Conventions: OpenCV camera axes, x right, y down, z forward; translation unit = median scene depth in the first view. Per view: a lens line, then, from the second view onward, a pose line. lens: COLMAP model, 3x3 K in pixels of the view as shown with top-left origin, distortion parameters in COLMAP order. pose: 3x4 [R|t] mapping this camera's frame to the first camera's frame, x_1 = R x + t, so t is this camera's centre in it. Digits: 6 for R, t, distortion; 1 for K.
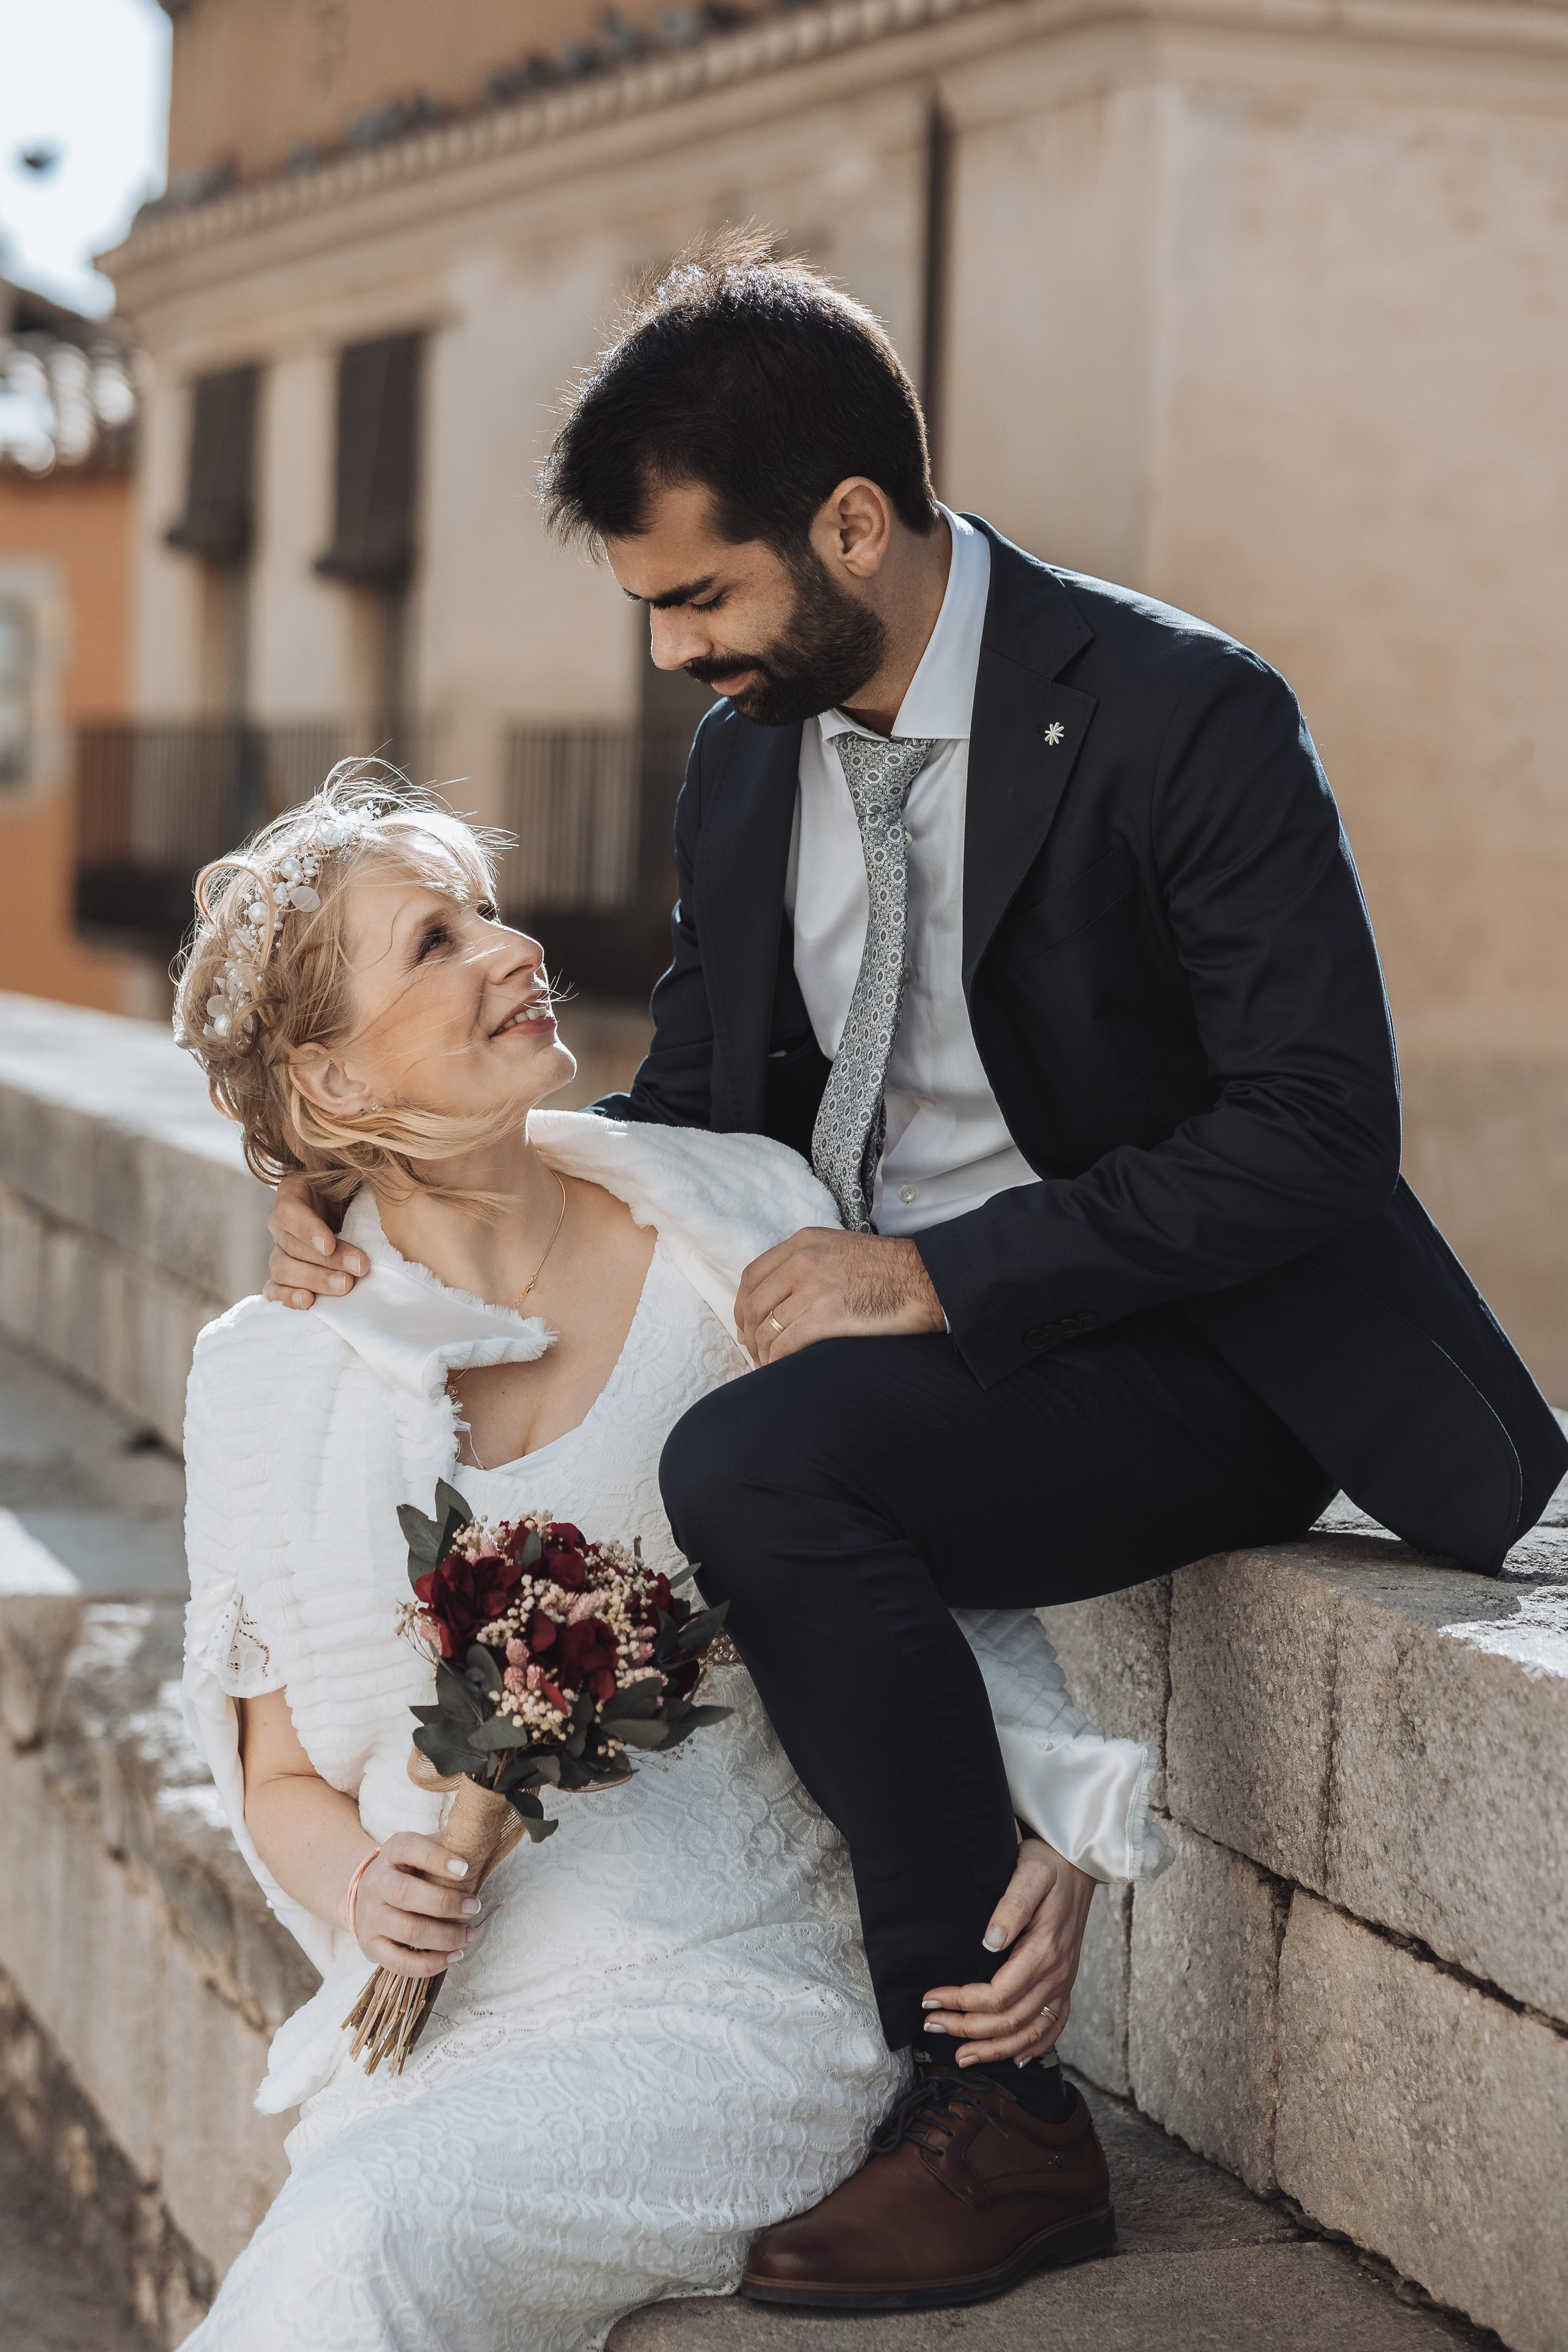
lens RADIAL K [[6133.5, 0, 784.0], [0, 6133.5, 1176.0], [0, 0, 1]] dist [-0.025161, -0.237619]
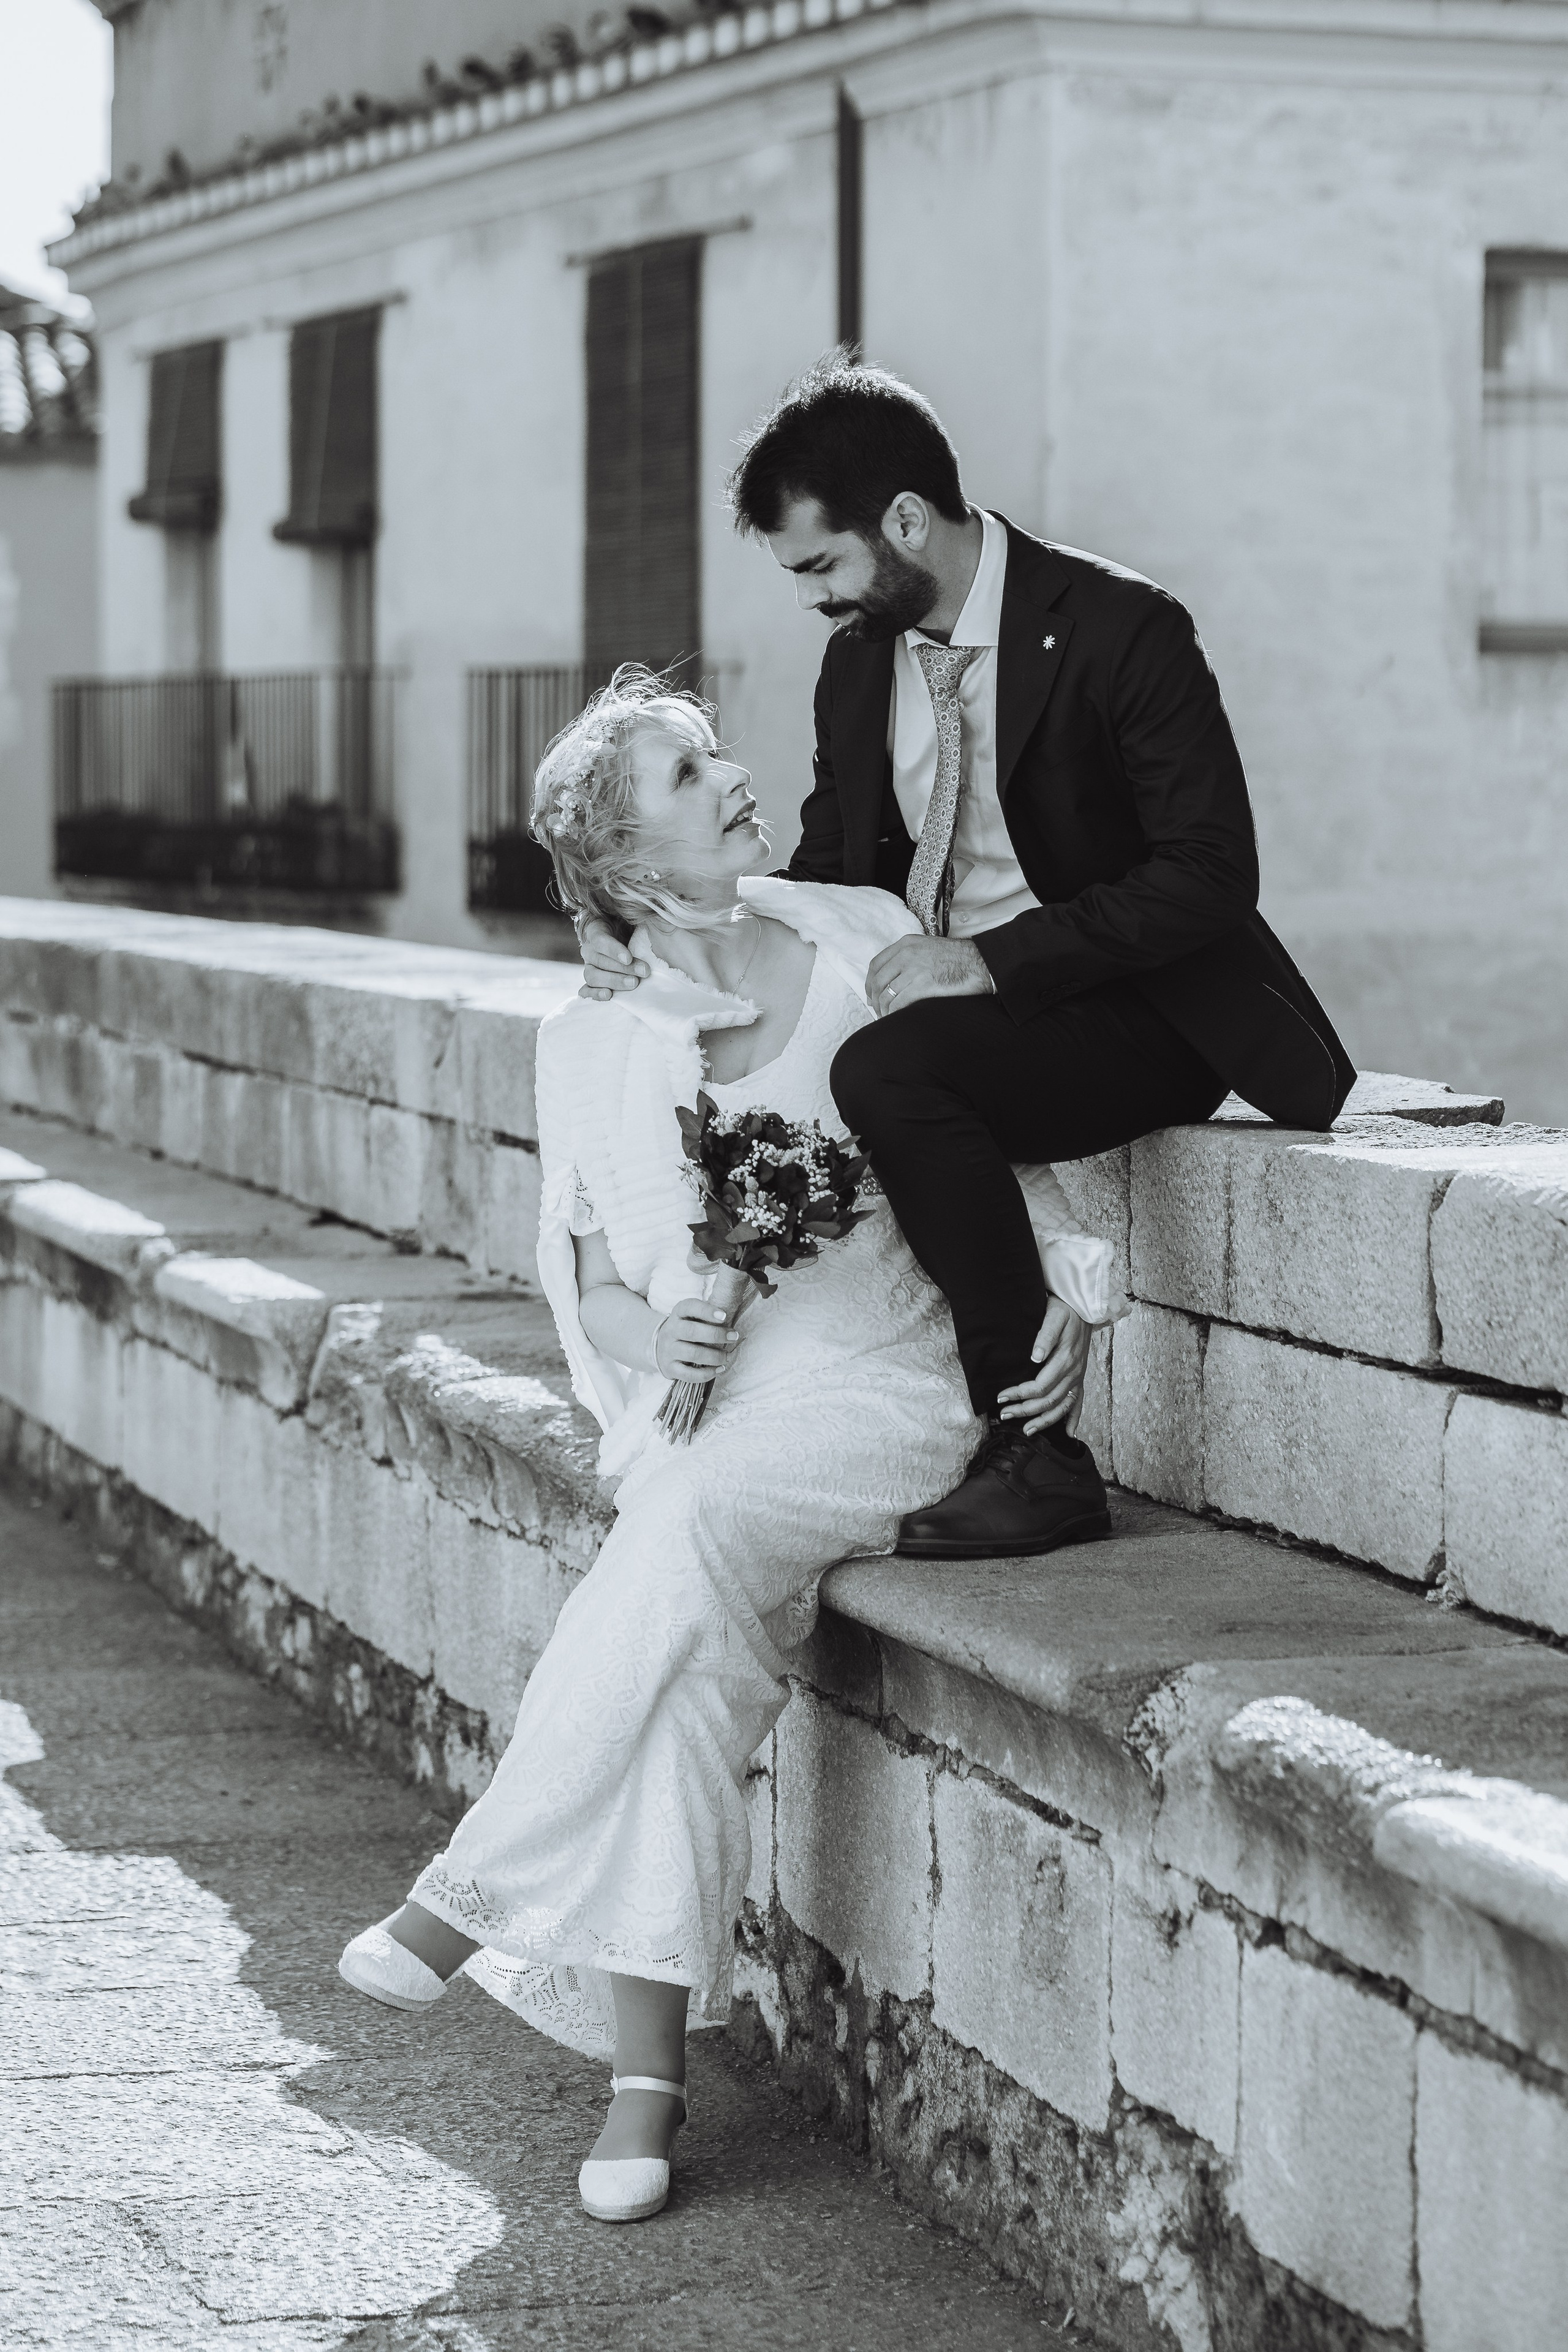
lens RADIAL K [[5713.6, 0, 784.0], [0, 5713.6, 1176.0], [0, 0, 1]] dist [-0.319766, 5.328828]
pose [[0.999312, -0.035795, 0.009708, -0.047788], [0.035631, 0.999228, 0.016563, 0.046976], [-0.010294, -0.016206, 0.999816, -0.566084]]
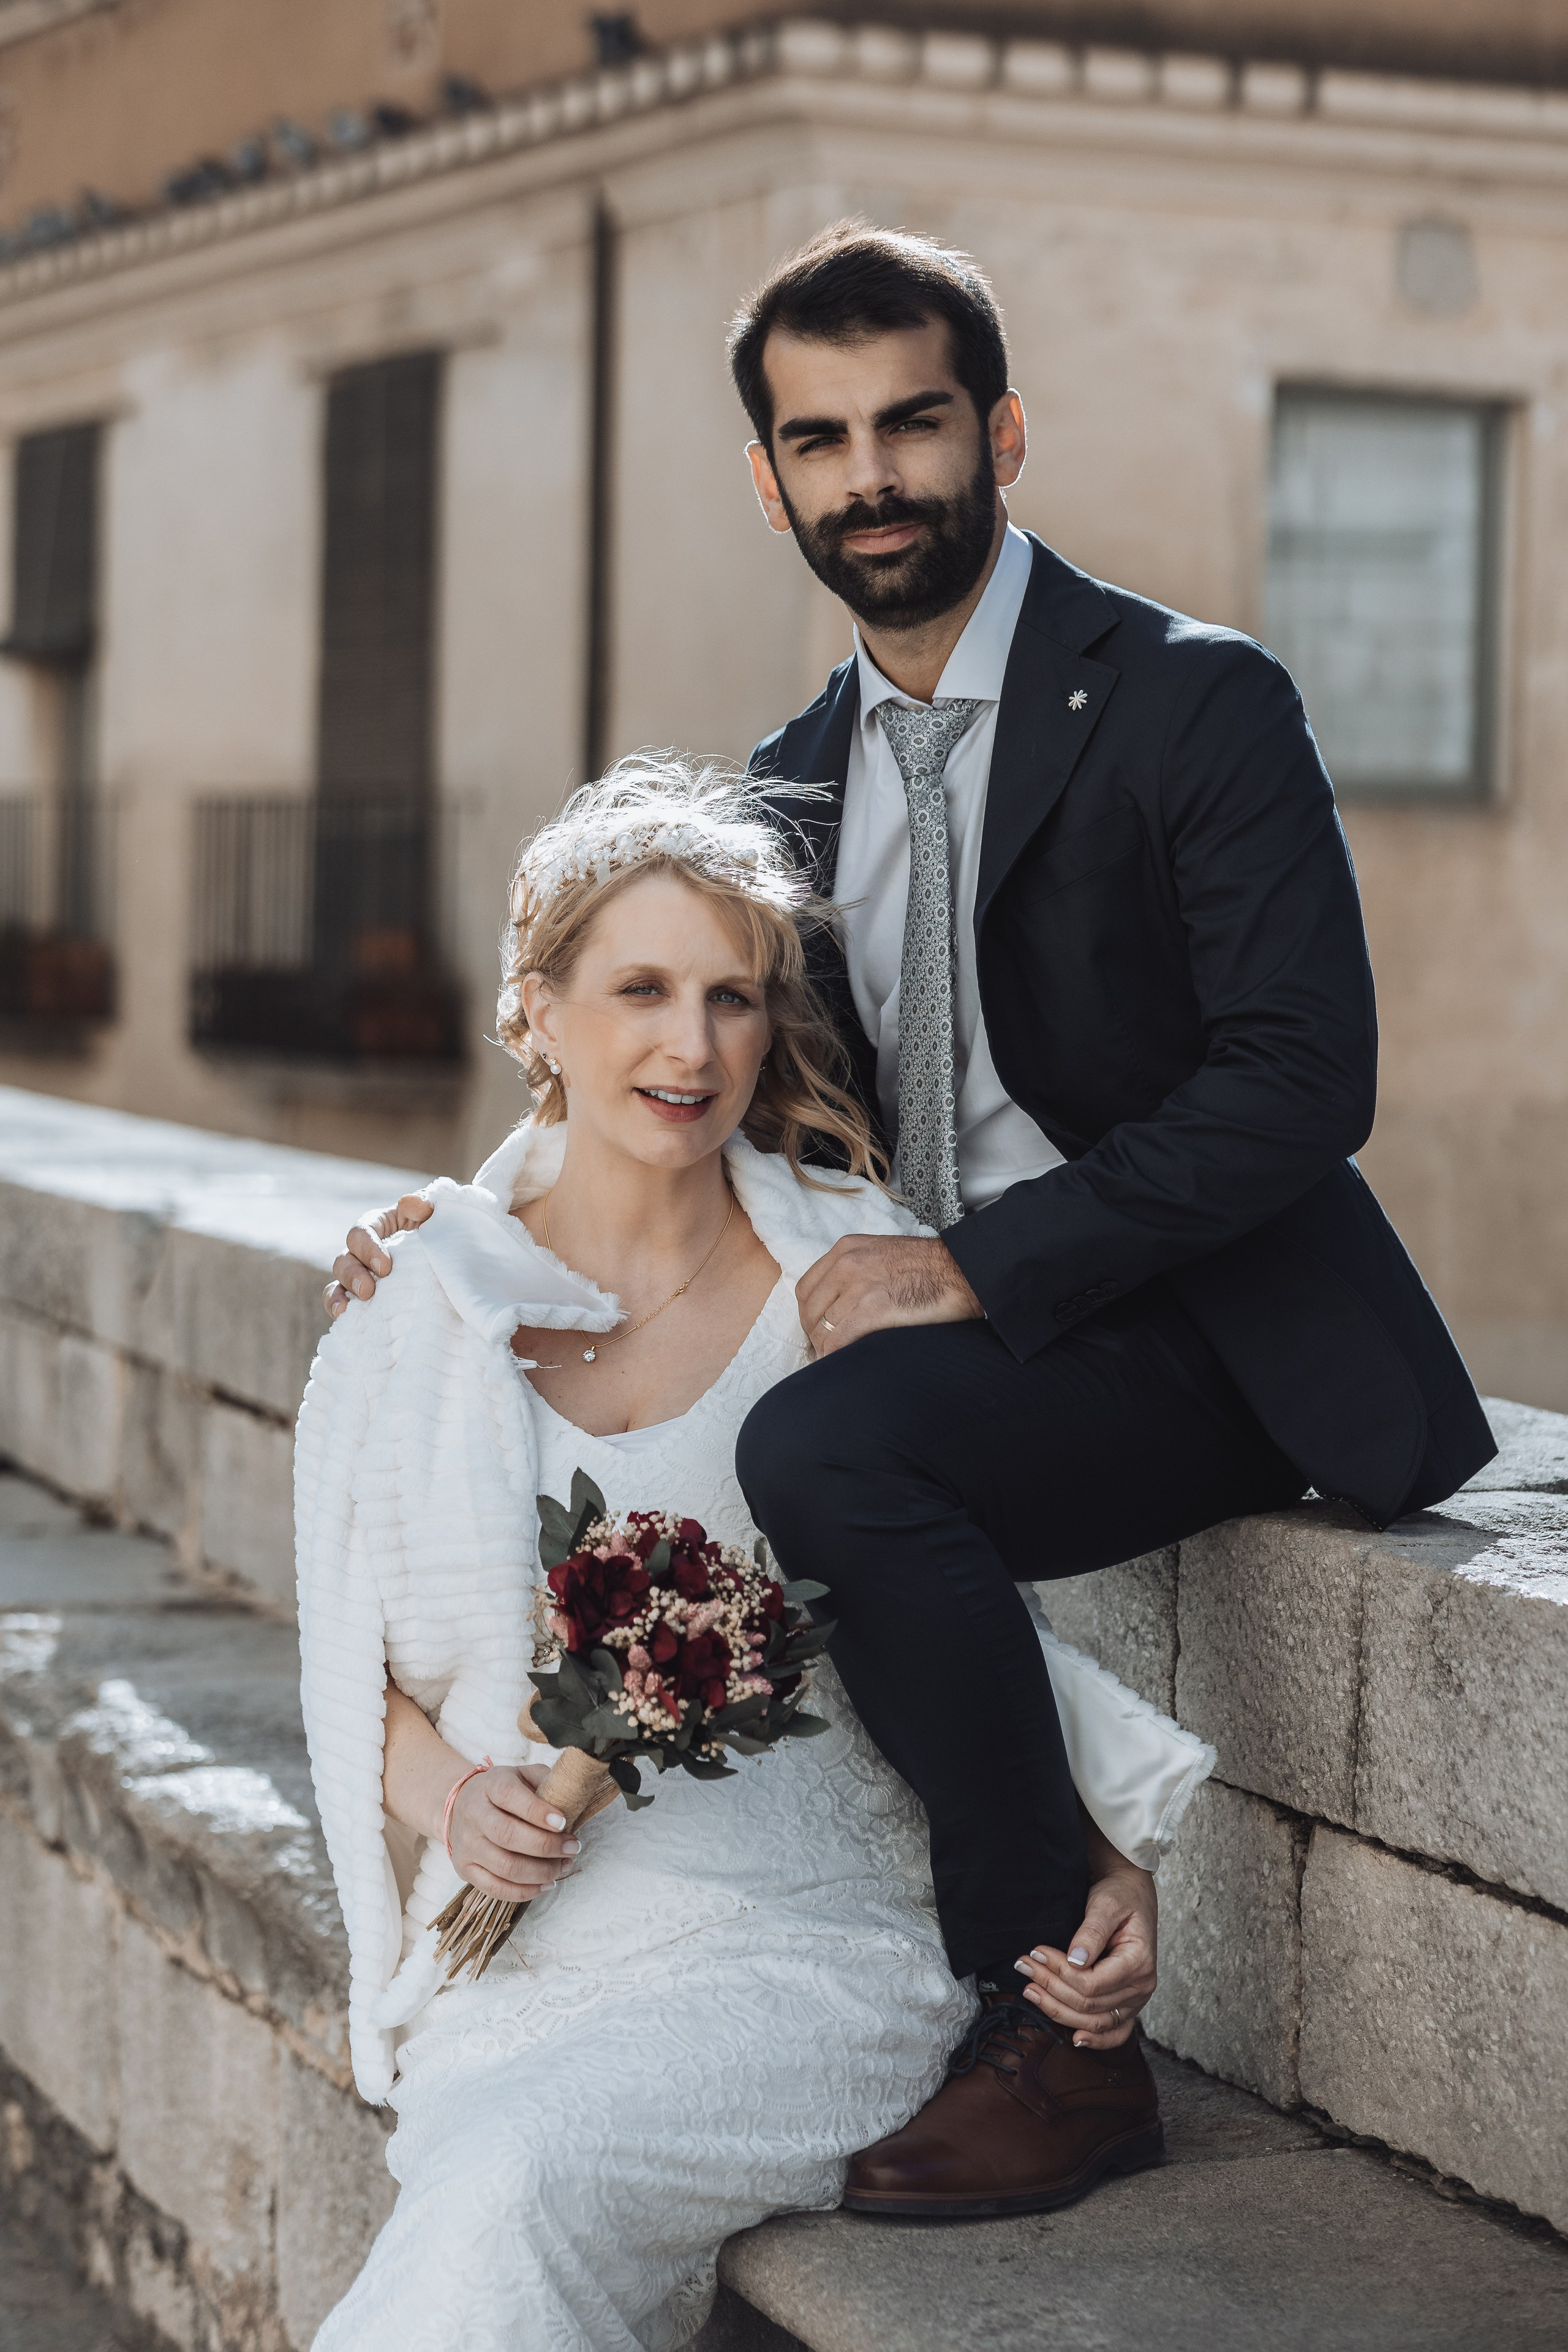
lens RADIAL K [[5820.9, 0, 861.1], [0, 5820.9, 1170.9], [0, 0, 1]] dist [-0.124155, 0.578509]
pose [[0.997317, -0.017348, 0.071122, -0.069711], [0.017916, 0.999812, -0.007351, 0.006500], [-0.070981, 0.008606, 0.997441, -0.023546]]
